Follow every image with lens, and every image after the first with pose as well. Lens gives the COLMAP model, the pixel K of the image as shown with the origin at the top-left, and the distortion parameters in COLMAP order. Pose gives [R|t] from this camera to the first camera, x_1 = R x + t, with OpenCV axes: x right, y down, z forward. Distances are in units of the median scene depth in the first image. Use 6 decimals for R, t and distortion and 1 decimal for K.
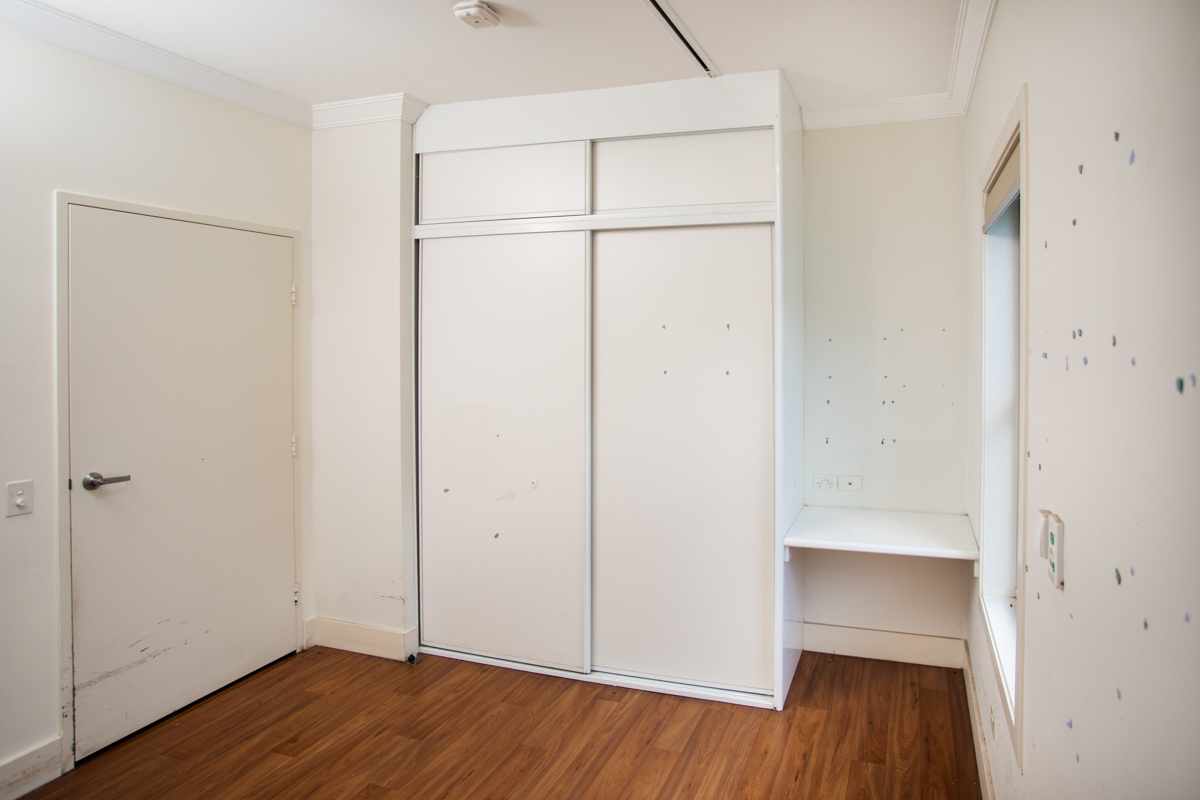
lens RADIAL K [[716.8, 0, 698.8], [0, 716.8, 337.9], [0, 0, 1]] dist [-0.050124, 0.018148]
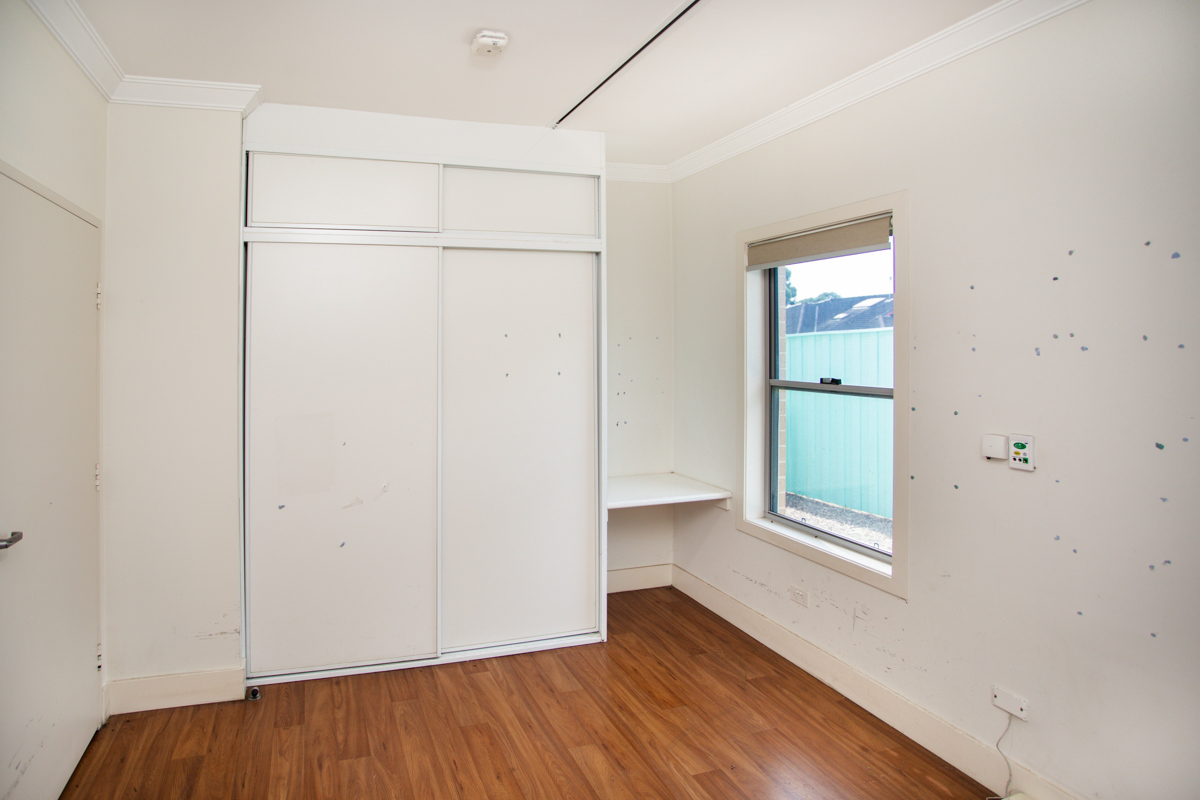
lens RADIAL K [[604.8, 0, 599.8], [0, 604.8, 338.3], [0, 0, 1]] dist [-0.051715, 0.016591]
pose [[0.843733, -0.001191, 0.536762, -0.491943], [0.010553, 0.999841, -0.014370, 0.004898], [-0.536659, 0.017789, 0.843611, 0.109238]]
